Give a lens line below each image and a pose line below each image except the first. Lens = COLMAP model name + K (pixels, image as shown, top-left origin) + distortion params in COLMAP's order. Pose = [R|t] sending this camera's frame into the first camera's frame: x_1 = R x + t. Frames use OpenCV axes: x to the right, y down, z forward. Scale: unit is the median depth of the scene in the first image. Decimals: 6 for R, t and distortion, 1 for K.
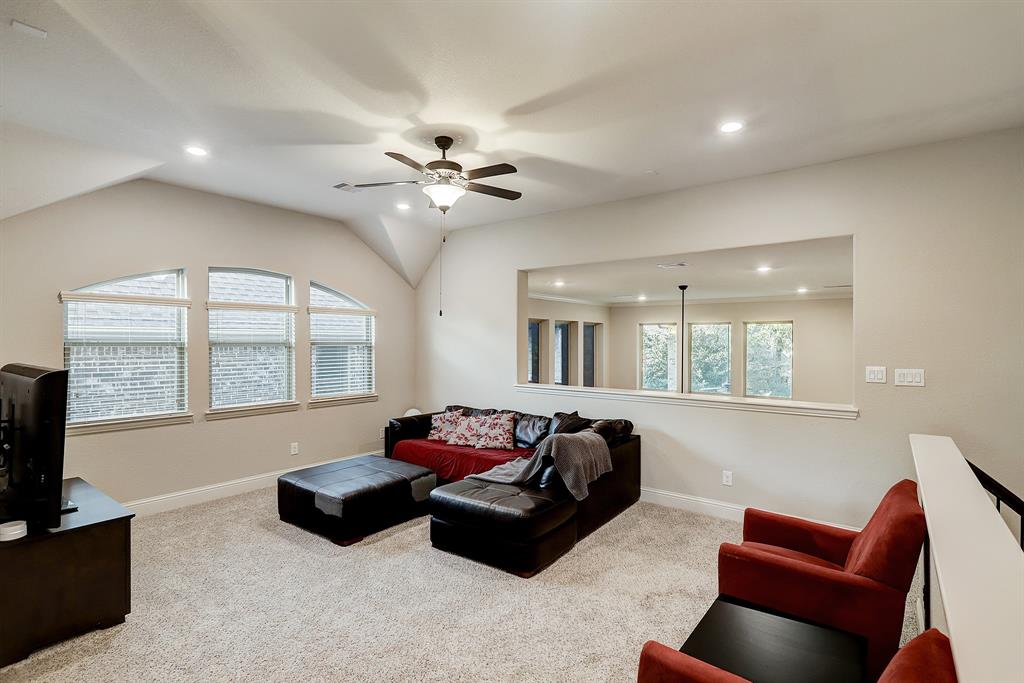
lens RADIAL K [[497.6, 0, 517.1], [0, 497.6, 341.4], [0, 0, 1]] dist [-0.004950, 0.003230]
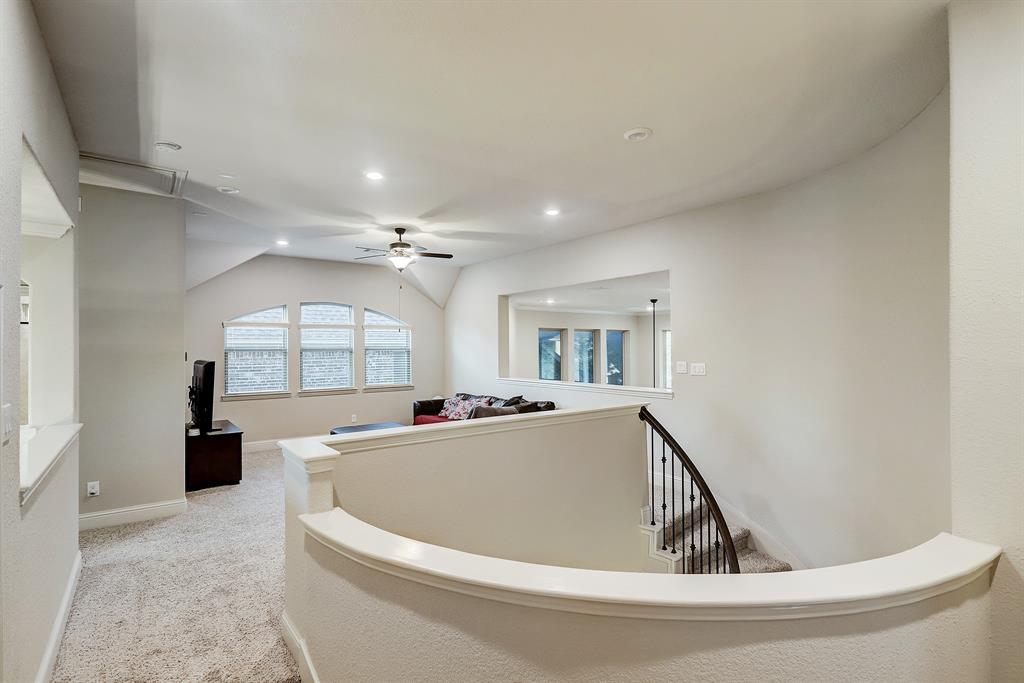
lens RADIAL K [[497.6, 0, 506.3], [0, 497.6, 342.2], [0, 0, 1]] dist [-0.004950, 0.003230]
pose [[0.962239, -0.011068, -0.271981, 0.437204], [0.008392, 0.999904, -0.011001, 0.003489], [0.272077, 0.008303, 0.962240, -0.357712]]
